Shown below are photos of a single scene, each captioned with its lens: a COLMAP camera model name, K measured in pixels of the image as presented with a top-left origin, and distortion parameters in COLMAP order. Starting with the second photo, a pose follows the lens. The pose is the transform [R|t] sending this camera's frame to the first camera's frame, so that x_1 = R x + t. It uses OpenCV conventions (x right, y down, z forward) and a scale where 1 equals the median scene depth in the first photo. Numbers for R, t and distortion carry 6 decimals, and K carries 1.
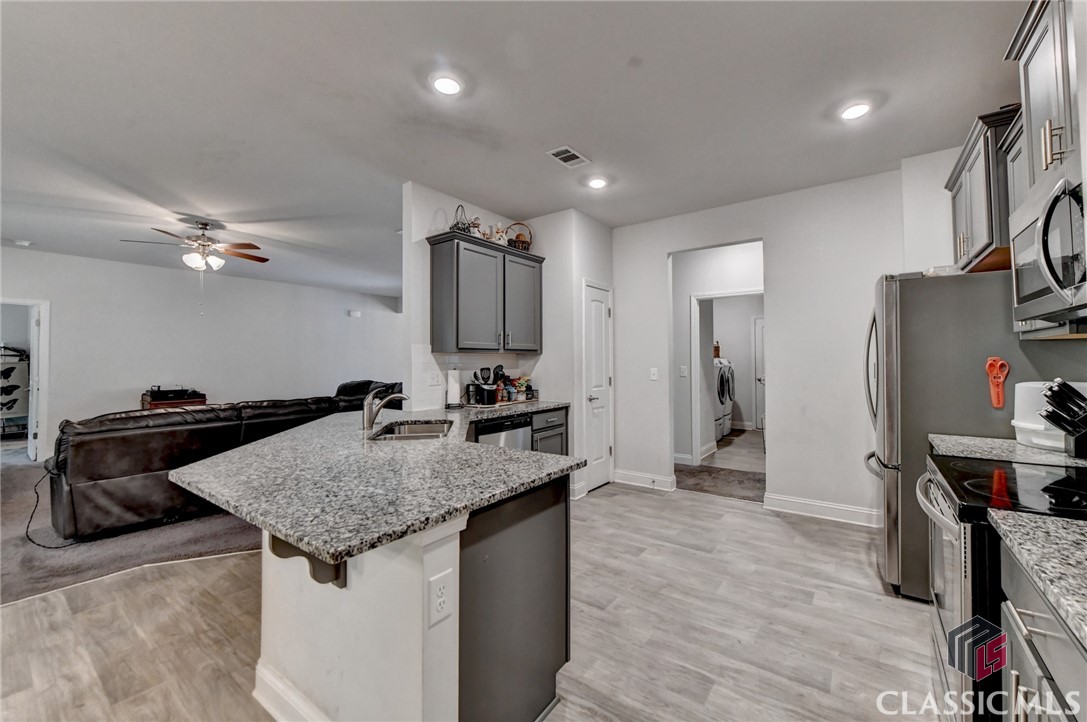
lens RADIAL K [[430.7, 0, 560.4], [0, 430.7, 353.4], [0, 0, 1]] dist [-0.011446, -0.000782]
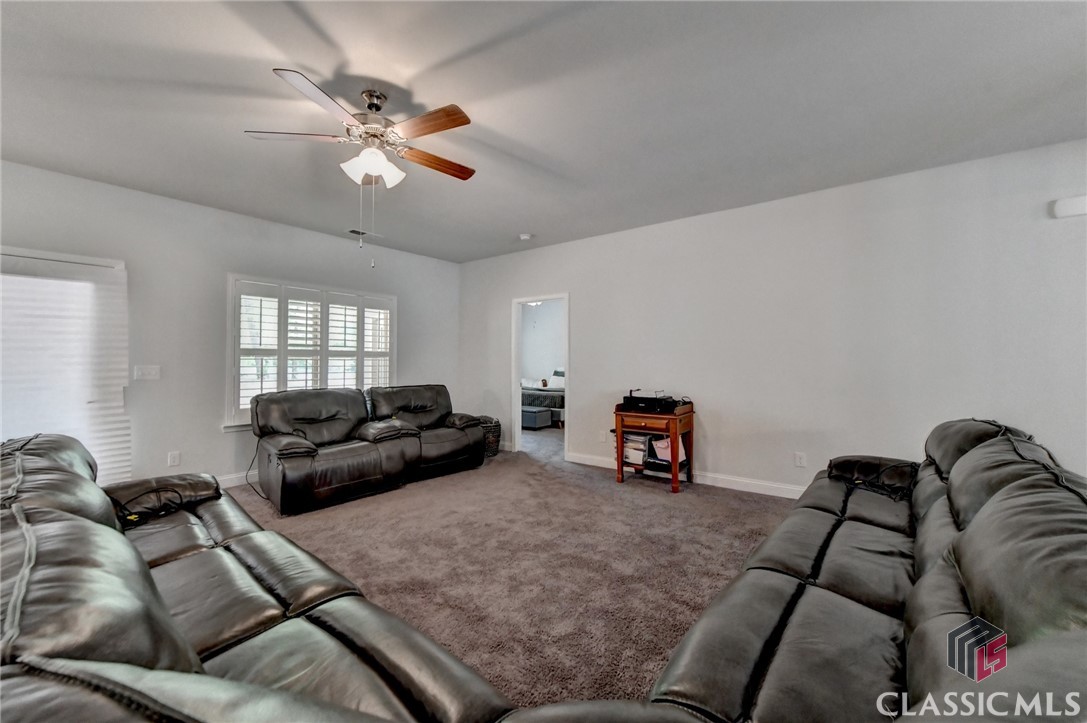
lens RADIAL K [[430.7, 0, 555.3], [0, 430.7, 354.4], [0, 0, 1]] dist [-0.011446, -0.000782]
pose [[-0.022890, -0.014333, -0.999635, -0.341147], [0.022387, 0.999639, -0.014846, 0.038441], [0.999487, -0.022719, -0.022561, 1.383612]]
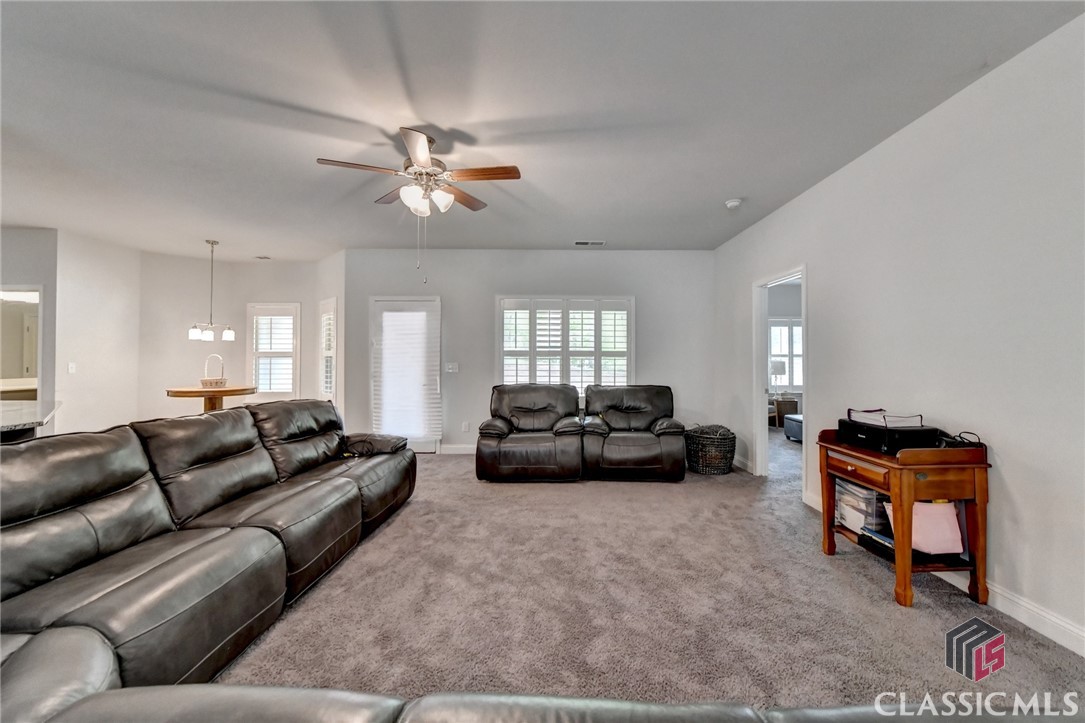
lens RADIAL K [[429.7, 0, 551.3], [0, 429.7, 355.4], [0, 0, 1]] dist [-0.011742, -0.000032]
pose [[-0.806008, -0.003099, -0.591897, -0.680914], [0.013717, 0.999620, -0.023913, 0.042247], [0.591746, -0.027393, -0.805659, 1.822365]]
